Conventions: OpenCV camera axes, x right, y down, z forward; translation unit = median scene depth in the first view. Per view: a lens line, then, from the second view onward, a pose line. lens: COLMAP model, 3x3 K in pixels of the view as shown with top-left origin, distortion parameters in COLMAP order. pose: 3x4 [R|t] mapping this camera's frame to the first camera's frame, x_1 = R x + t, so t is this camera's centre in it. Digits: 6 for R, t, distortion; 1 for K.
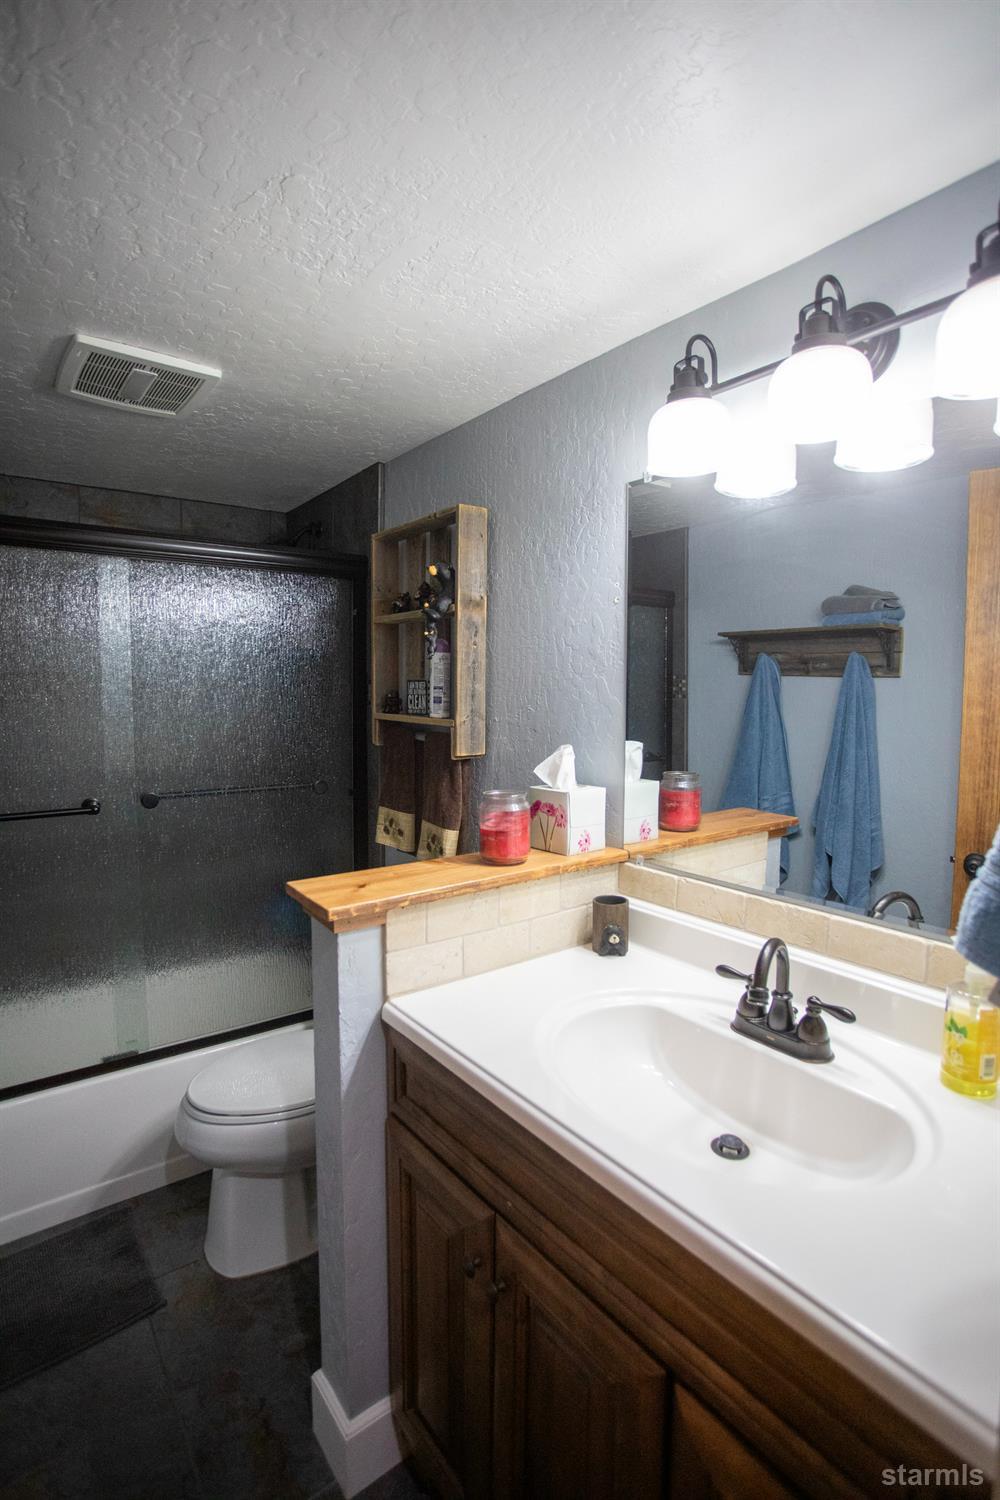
lens RADIAL K [[739.7, 0, 493.1], [0, 739.7, 749.5], [0, 0, 1]] dist [-0.047403, 0.009885]
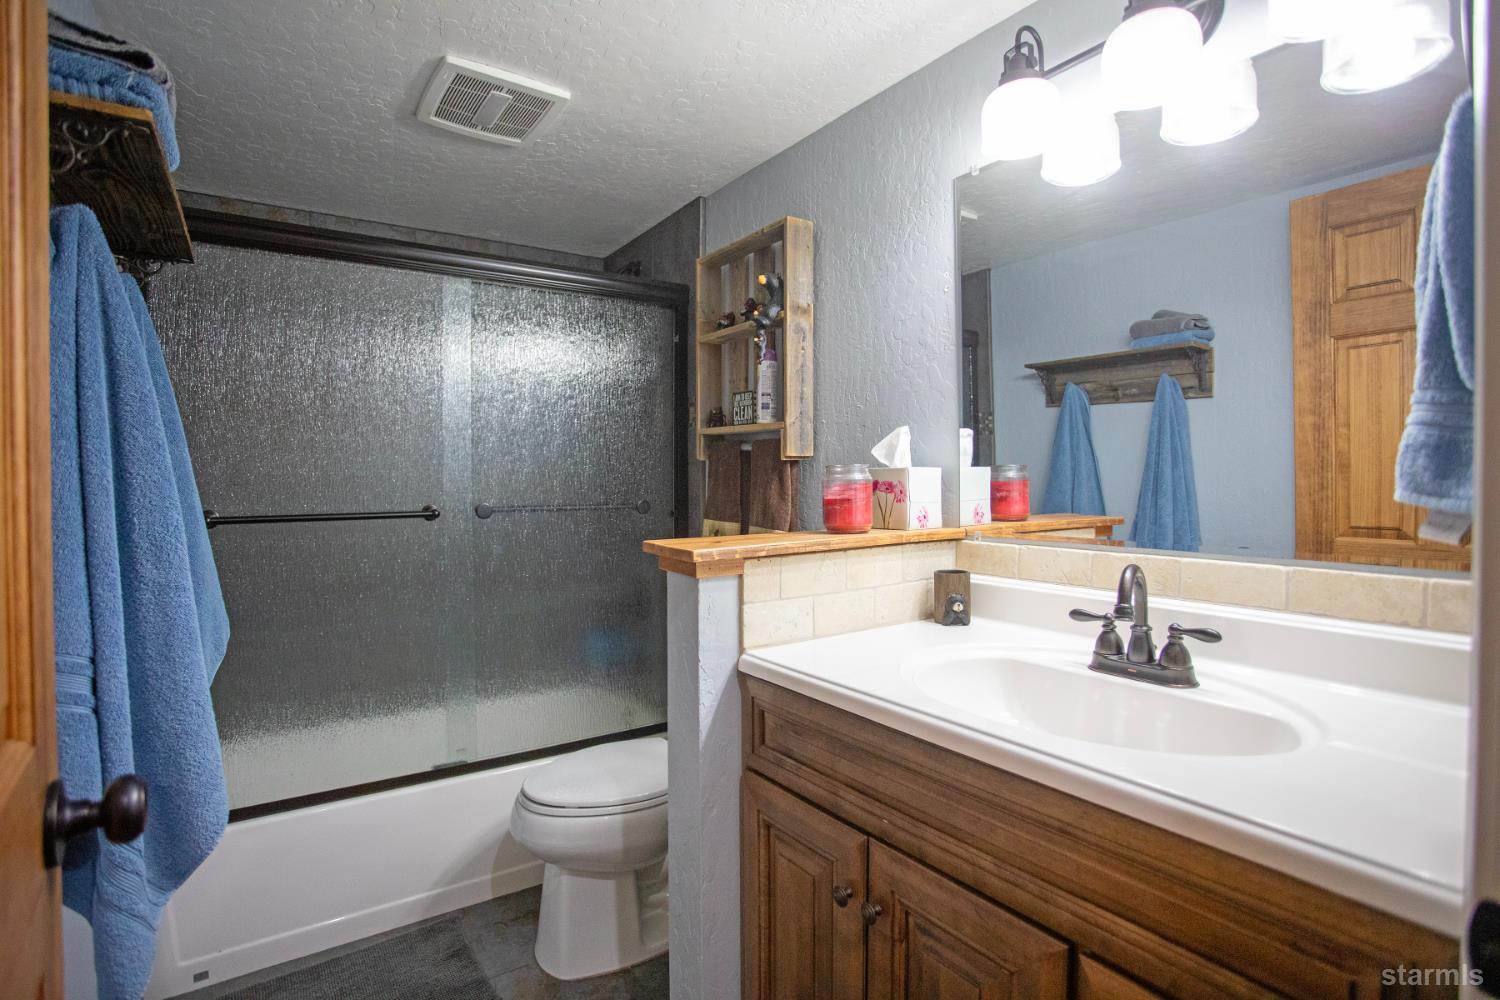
lens RADIAL K [[739.7, 0, 750.9], [0, 739.7, 469.7], [0, 0, 1]] dist [-0.047403, 0.009885]
pose [[0.999128, -0.010074, -0.040514, -0.062944], [0.006921, 0.996990, -0.077221, 0.117544], [0.041170, 0.076873, 0.996191, -0.027871]]
